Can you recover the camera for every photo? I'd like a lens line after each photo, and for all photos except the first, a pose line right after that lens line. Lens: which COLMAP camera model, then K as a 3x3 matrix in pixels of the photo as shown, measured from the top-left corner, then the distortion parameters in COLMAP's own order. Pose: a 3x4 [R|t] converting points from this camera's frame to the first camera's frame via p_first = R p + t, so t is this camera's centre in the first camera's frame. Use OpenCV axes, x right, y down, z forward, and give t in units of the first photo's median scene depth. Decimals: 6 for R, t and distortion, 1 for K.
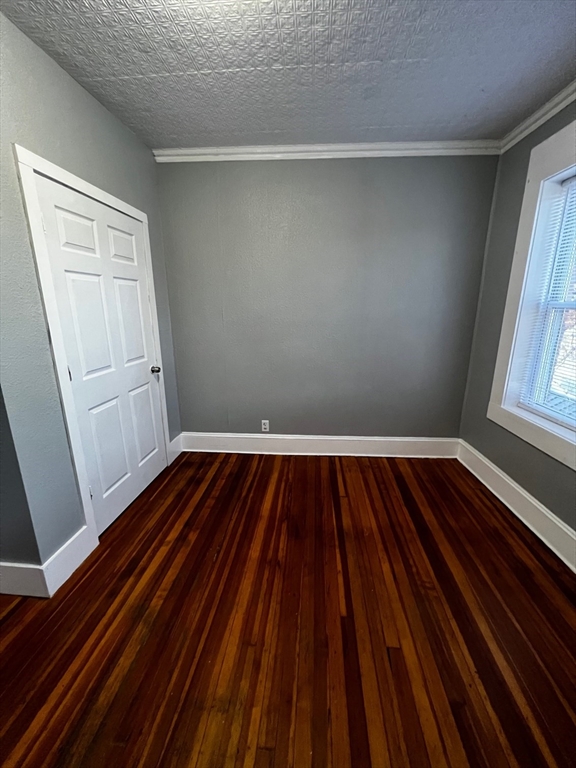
lens RADIAL K [[306.6, 0, 289.0], [0, 306.6, 383.1], [0, 0, 1]] dist [0.001056, -0.001169]
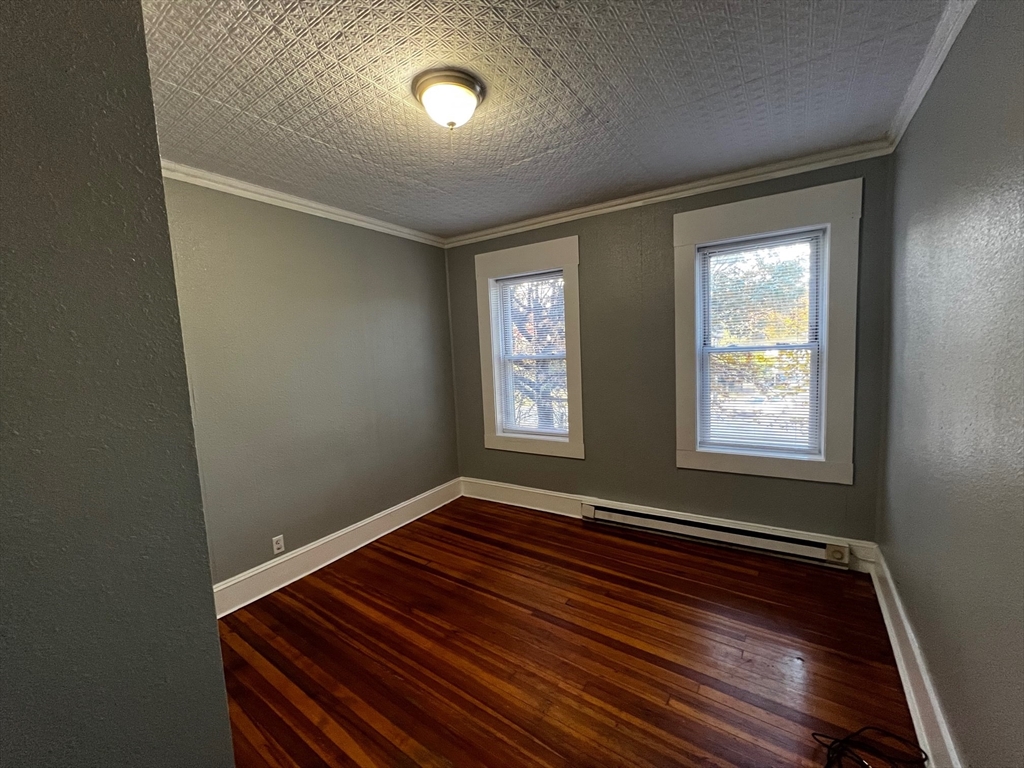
lens RADIAL K [[408.8, 0, 511.9], [0, 408.8, 387.4], [0, 0, 1]] dist [0.001056, -0.001169]
pose [[0.502752, -0.108329, 0.857616, -0.815233], [0.258208, 0.965642, -0.029393, -0.056700], [-0.824966, 0.236221, 0.513450, 0.012488]]
